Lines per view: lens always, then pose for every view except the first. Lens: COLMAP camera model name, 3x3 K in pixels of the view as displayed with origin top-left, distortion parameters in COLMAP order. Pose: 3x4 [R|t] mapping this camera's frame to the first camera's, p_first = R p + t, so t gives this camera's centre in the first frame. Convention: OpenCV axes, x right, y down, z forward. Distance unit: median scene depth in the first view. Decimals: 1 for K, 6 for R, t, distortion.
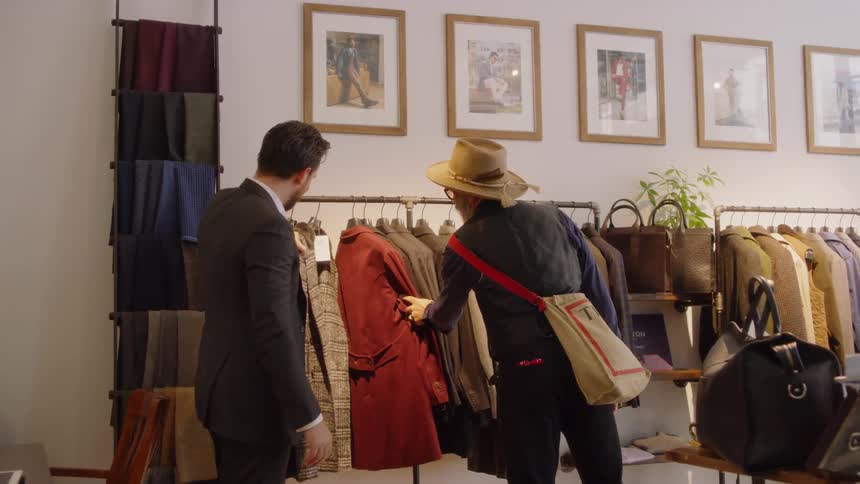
lens RADIAL K [[1130.2, 0, 430.0], [0, 1130.2, 242.0], [0, 0, 1]] dist [-0.031332, -0.048349]
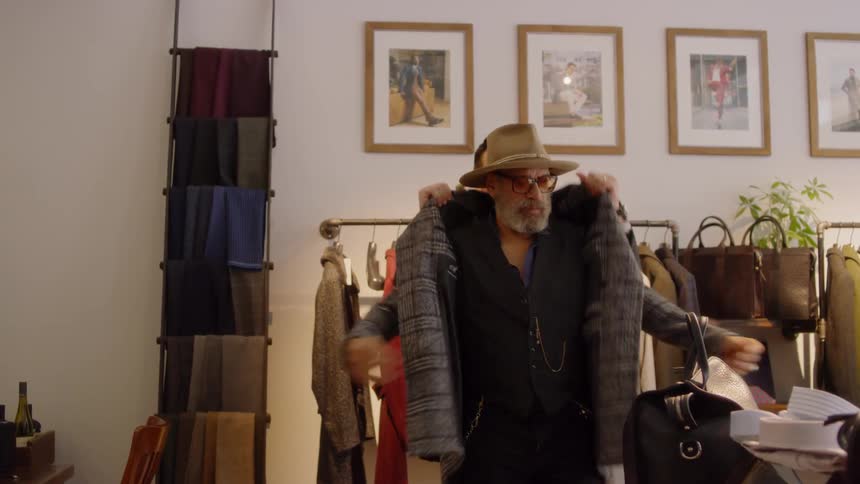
lens RADIAL K [[1130.2, 0, 430.0], [0, 1130.2, 242.0], [0, 0, 1]] dist [-0.031332, -0.048349]
pose [[0.972392, -0.008829, -0.233187, 0.162689], [0.006607, 0.999925, -0.010309, -0.009134], [0.233261, 0.008484, 0.972377, 0.056334]]
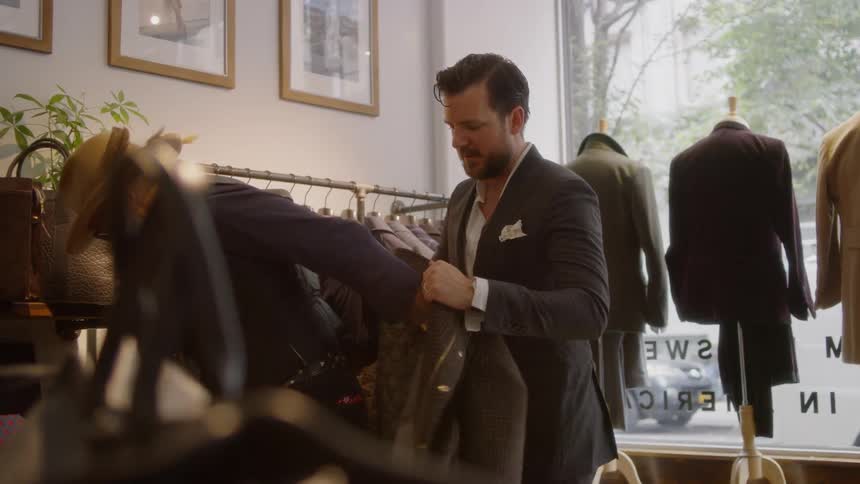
lens RADIAL K [[1130.2, 0, 430.0], [0, 1130.2, 242.0], [0, 0, 1]] dist [-0.031332, -0.048349]
pose [[0.888589, 0.040375, 0.456923, 0.128886], [-0.025699, 0.998936, -0.038292, 0.031253], [-0.457983, 0.022283, 0.888682, 0.419831]]
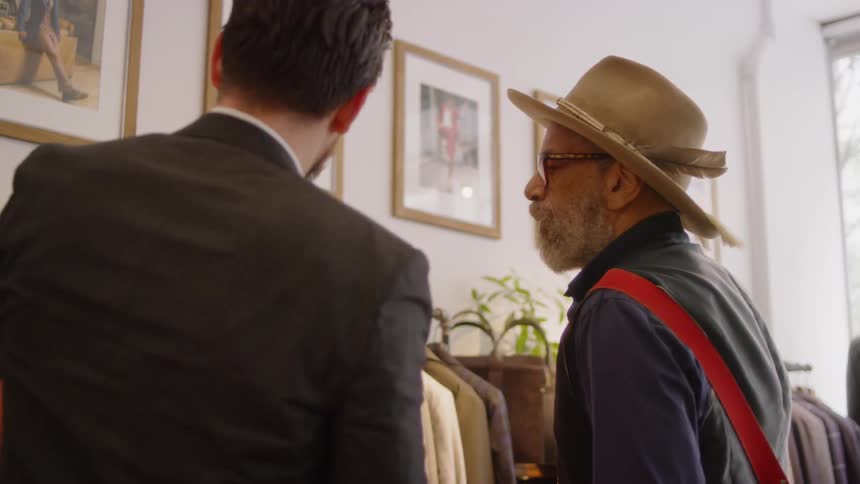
lens RADIAL K [[1130.2, 0, 430.0], [0, 1130.2, 242.0], [0, 0, 1]] dist [-0.031332, -0.048349]
pose [[0.915014, 0.101561, 0.390429, -0.097150], [-0.044785, 0.987383, -0.151885, 0.020633], [-0.400929, 0.121491, 0.908018, 0.435885]]
